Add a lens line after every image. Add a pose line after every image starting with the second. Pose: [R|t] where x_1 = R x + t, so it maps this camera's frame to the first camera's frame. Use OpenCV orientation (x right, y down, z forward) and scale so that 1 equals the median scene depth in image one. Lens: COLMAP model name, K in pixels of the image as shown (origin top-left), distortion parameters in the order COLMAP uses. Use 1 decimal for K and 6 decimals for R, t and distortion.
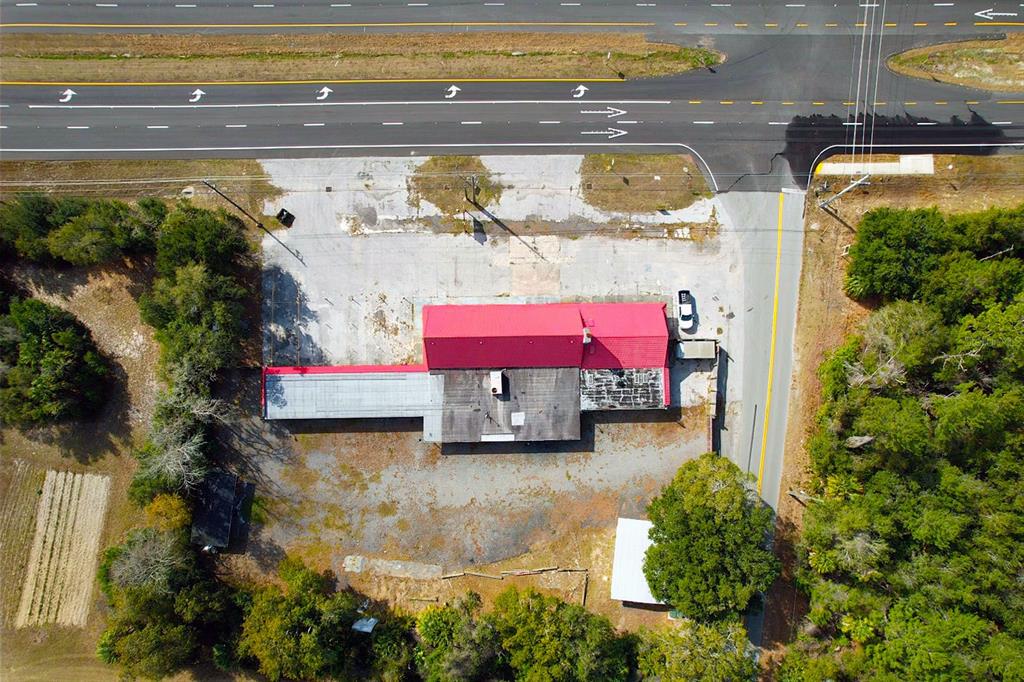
lens RADIAL K [[652.1, 0, 512.0], [0, 652.1, 341.0], [0, 0, 1]] dist [-0.090241, 0.078511]
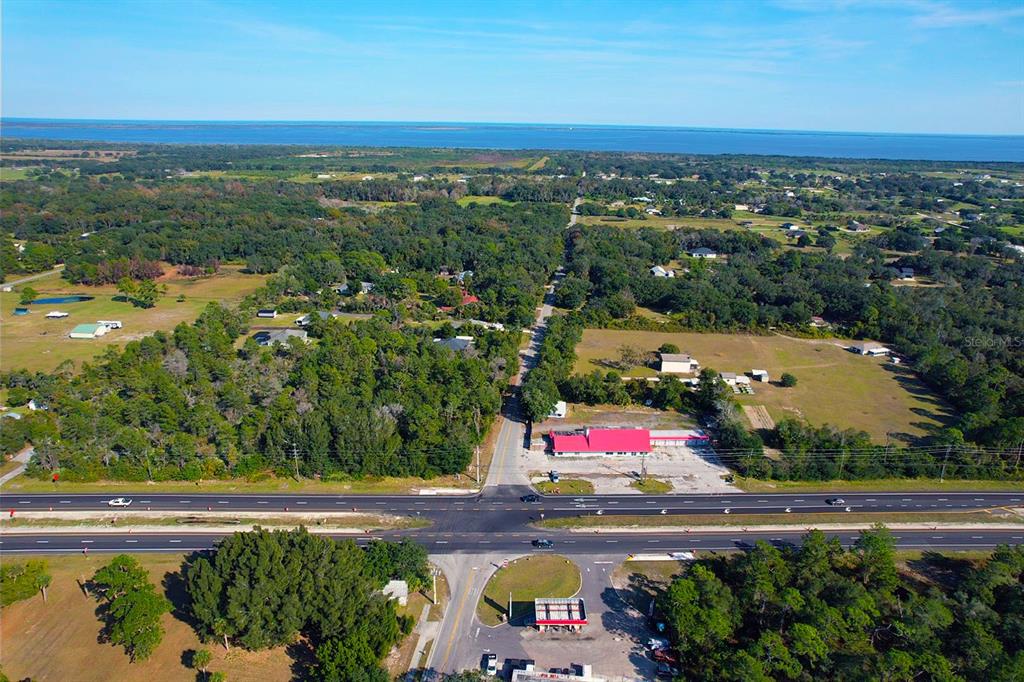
lens RADIAL K [[652.1, 0, 512.0], [0, 652.1, 341.0], [0, 0, 1]] dist [-0.090241, 0.078511]
pose [[-0.998811, -0.036844, -0.031934, 0.482241], [-0.021779, -0.248850, 0.968297, -2.284186], [-0.043623, 0.967841, 0.247751, 0.020313]]
